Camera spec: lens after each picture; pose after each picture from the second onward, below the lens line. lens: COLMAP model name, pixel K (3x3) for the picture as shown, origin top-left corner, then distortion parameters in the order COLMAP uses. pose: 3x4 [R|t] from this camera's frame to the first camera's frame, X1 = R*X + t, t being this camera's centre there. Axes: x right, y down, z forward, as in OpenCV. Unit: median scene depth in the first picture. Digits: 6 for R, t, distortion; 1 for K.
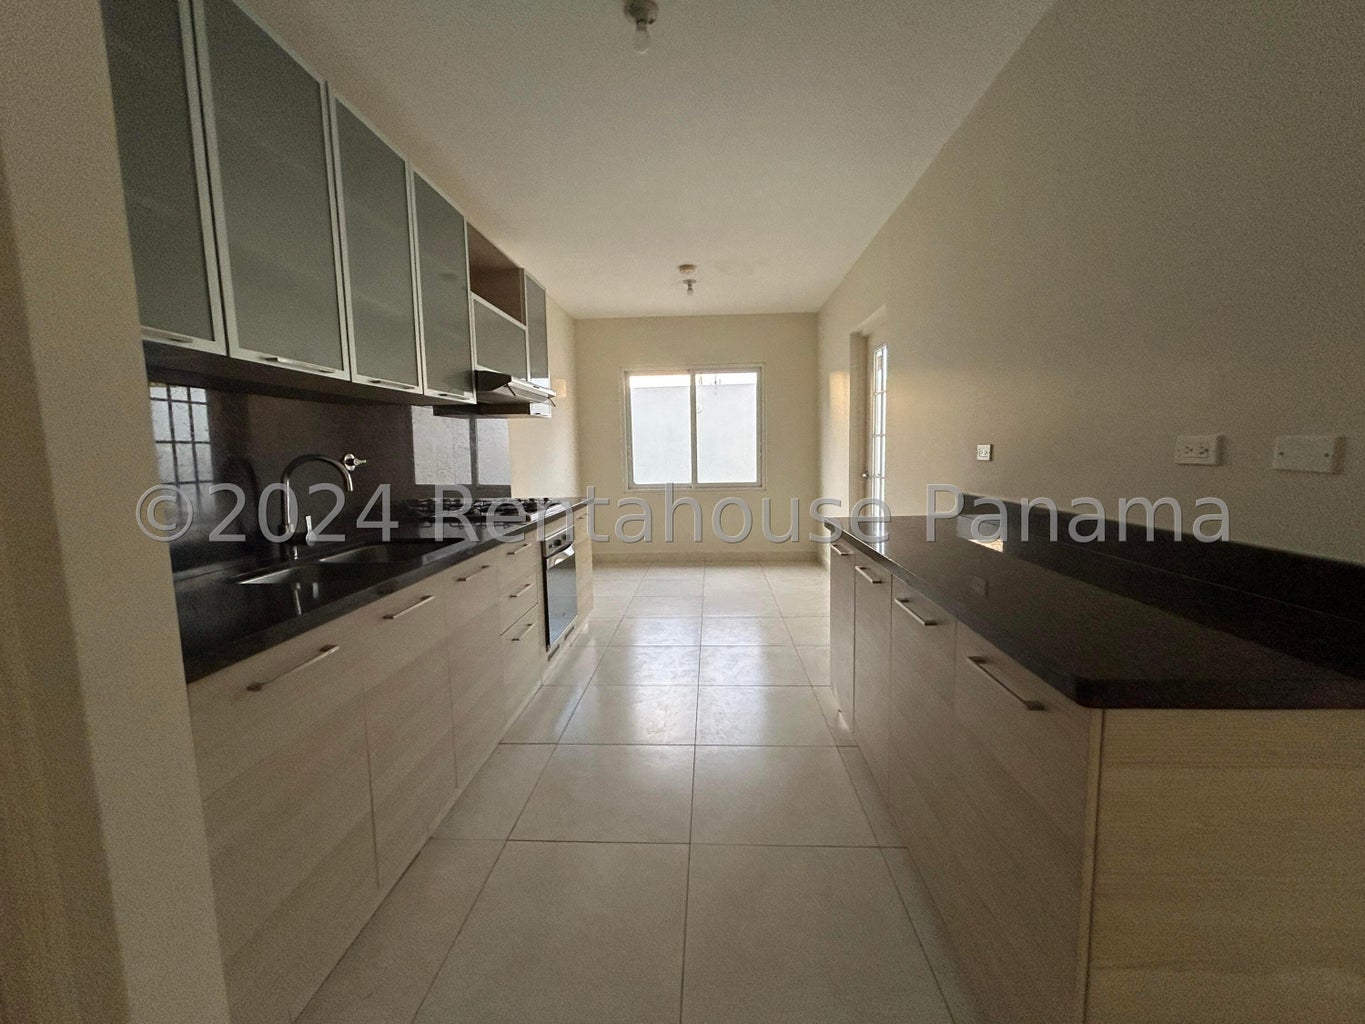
lens RADIAL K [[554.0, 0, 688.8], [0, 554.0, 507.3], [0, 0, 1]] dist [0.001154, 0.000338]
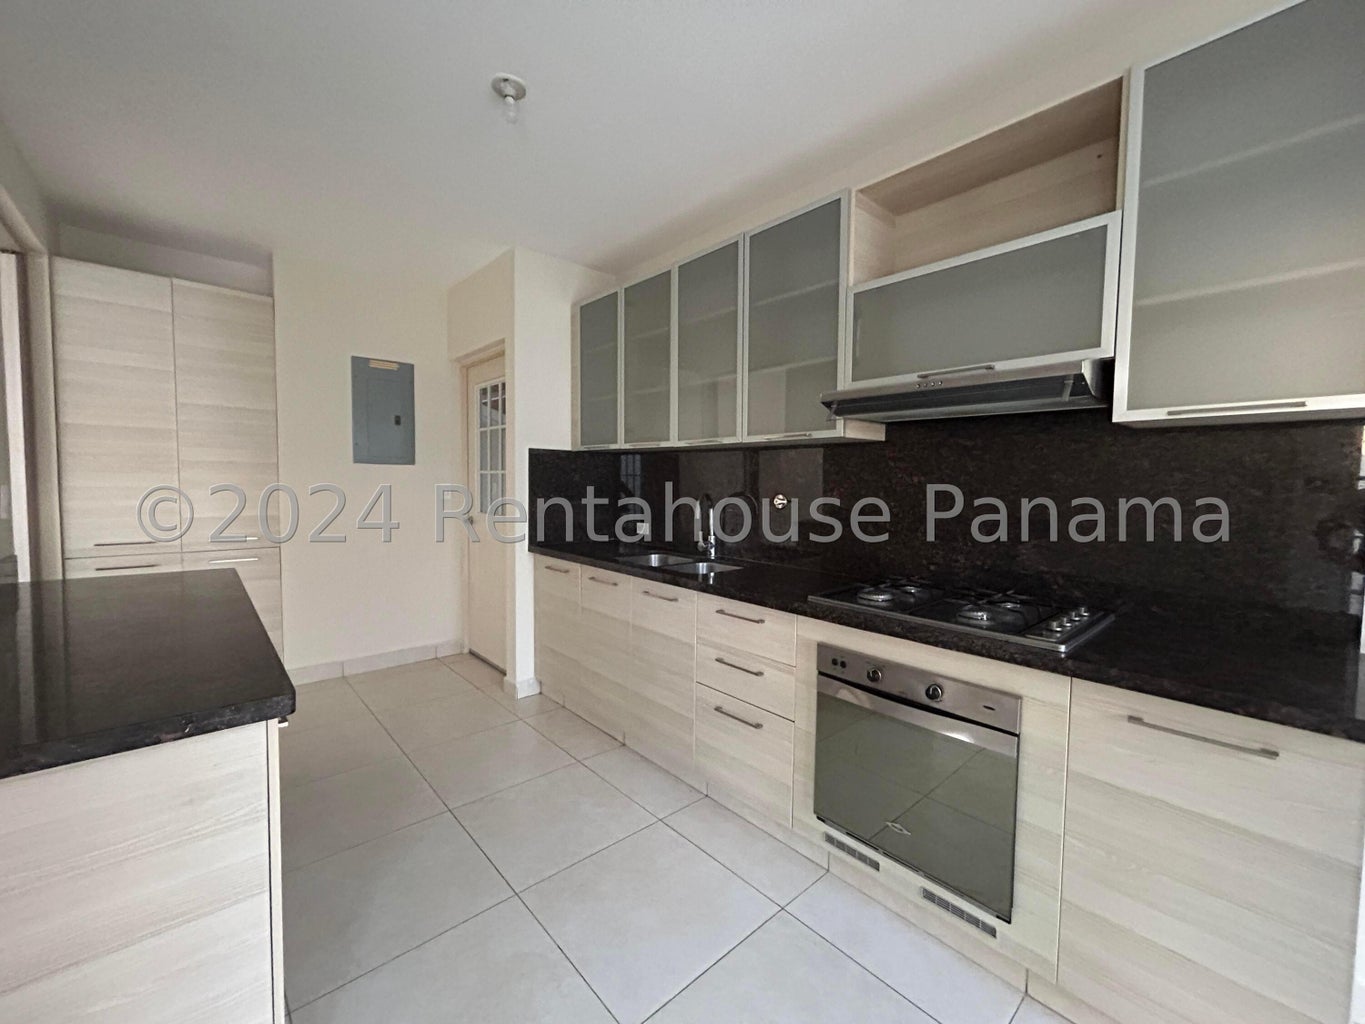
lens RADIAL K [[554.0, 0, 688.8], [0, 554.0, 507.3], [0, 0, 1]] dist [0.001154, 0.000338]
pose [[-0.697864, 0.045639, -0.714775, 0.239681], [-0.074887, 0.987848, 0.136190, -0.140528], [0.712305, 0.148569, -0.685966, 1.079752]]
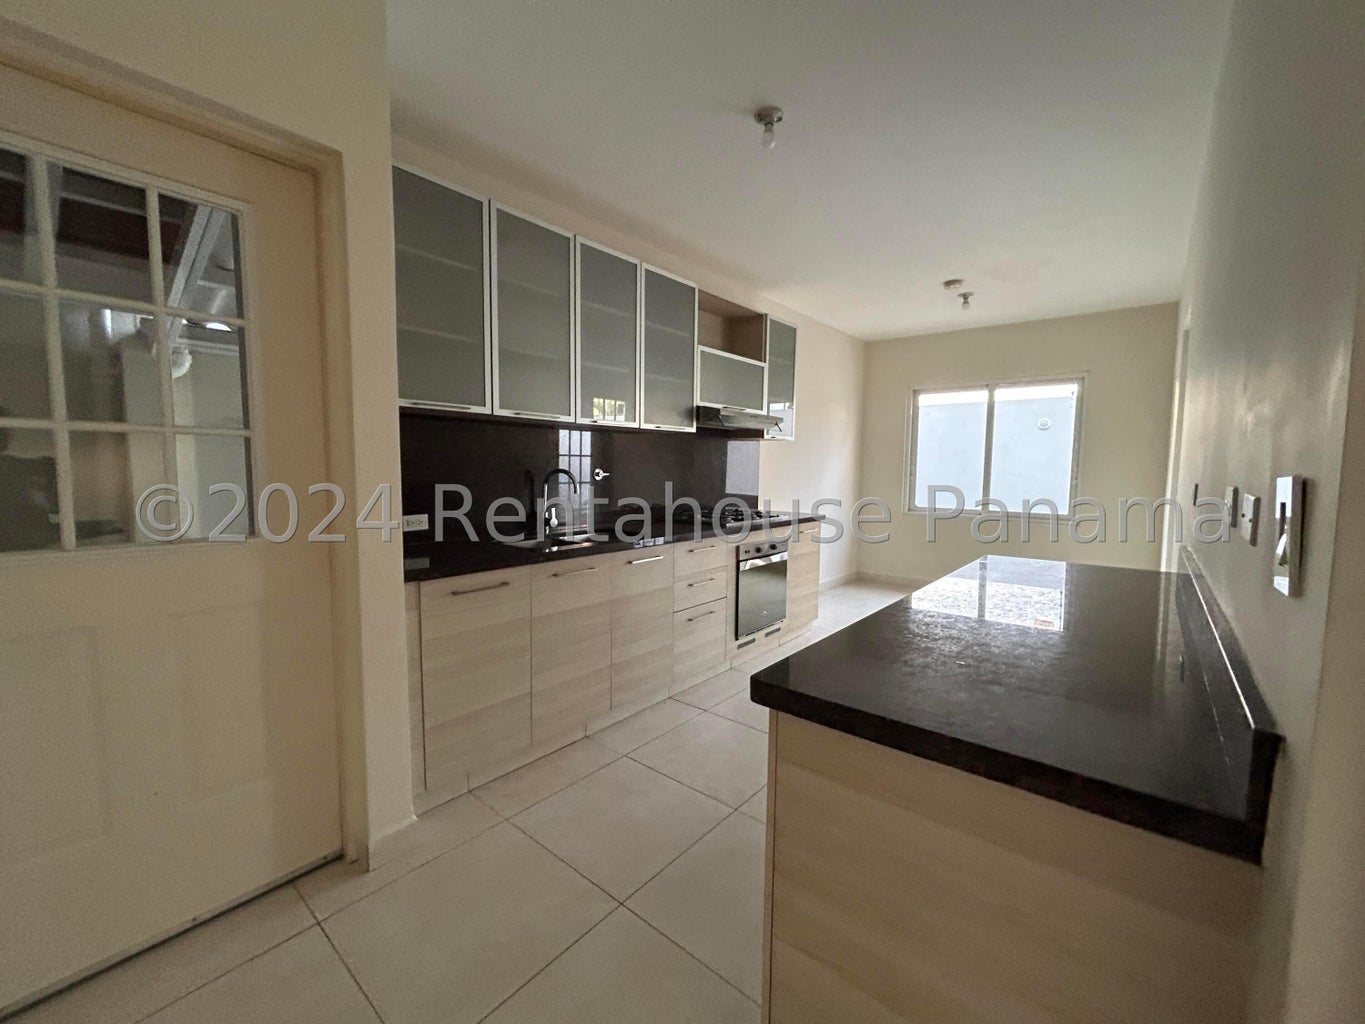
lens RADIAL K [[554.0, 0, 688.8], [0, 554.0, 507.3], [0, 0, 1]] dist [0.001154, 0.000338]
pose [[0.809151, 0.073180, -0.583027, 0.278308], [-0.088756, 0.996052, 0.001841, -0.012609], [0.580859, 0.050258, 0.812451, -0.024141]]
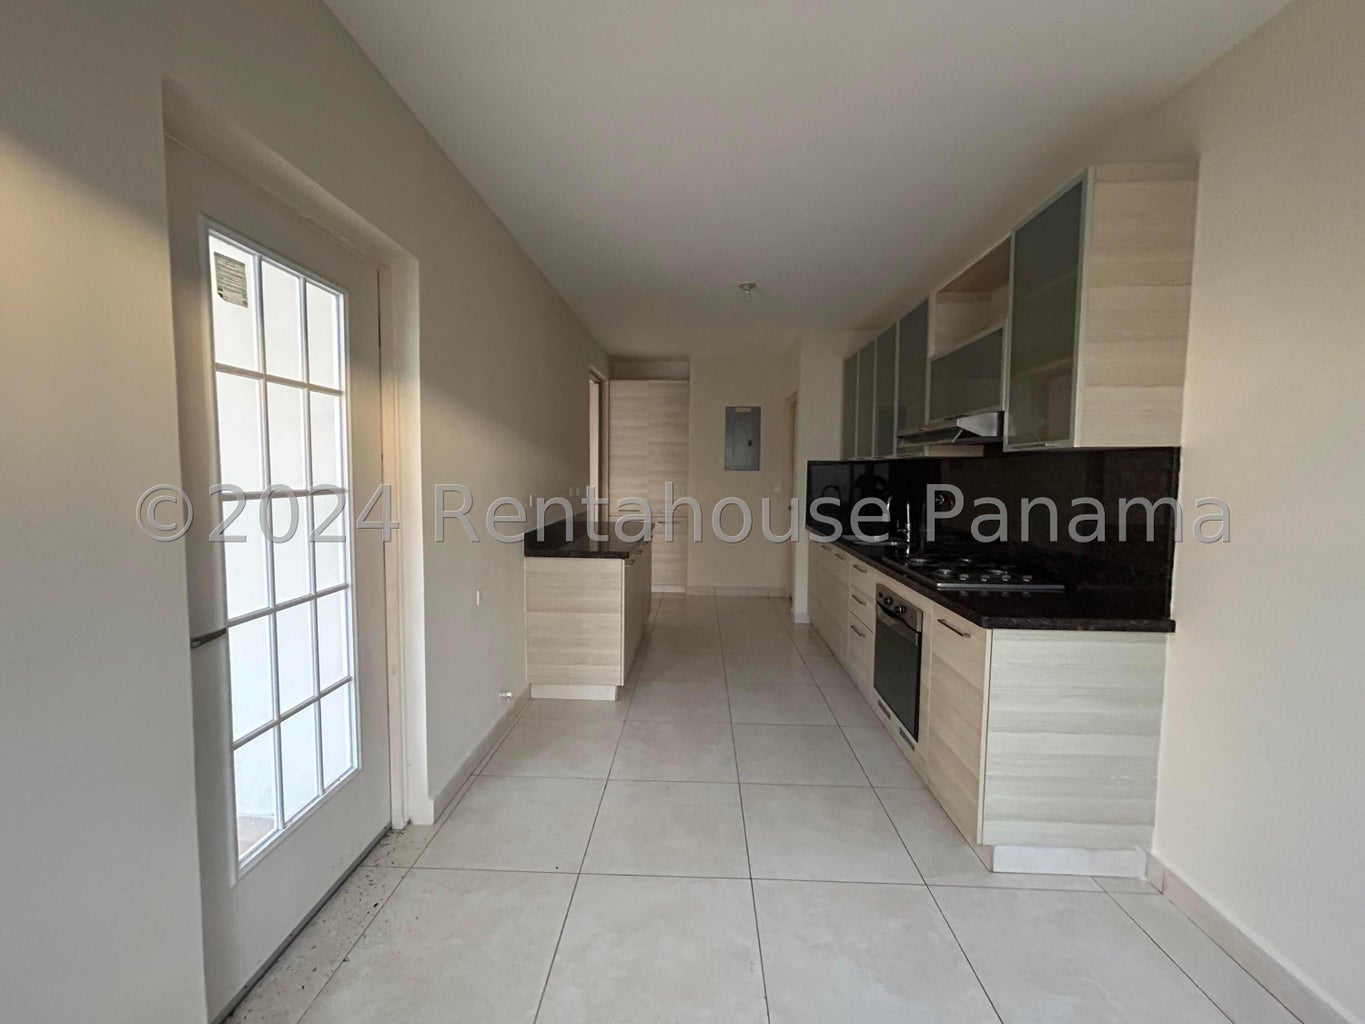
lens RADIAL K [[554.0, 0, 688.8], [0, 554.0, 507.3], [0, 0, 1]] dist [0.001154, 0.000338]
pose [[-0.999114, 0.013558, -0.039854, 0.108490], [0.006505, 0.985069, 0.172037, -0.225646], [0.041592, 0.171625, -0.984284, 1.676689]]
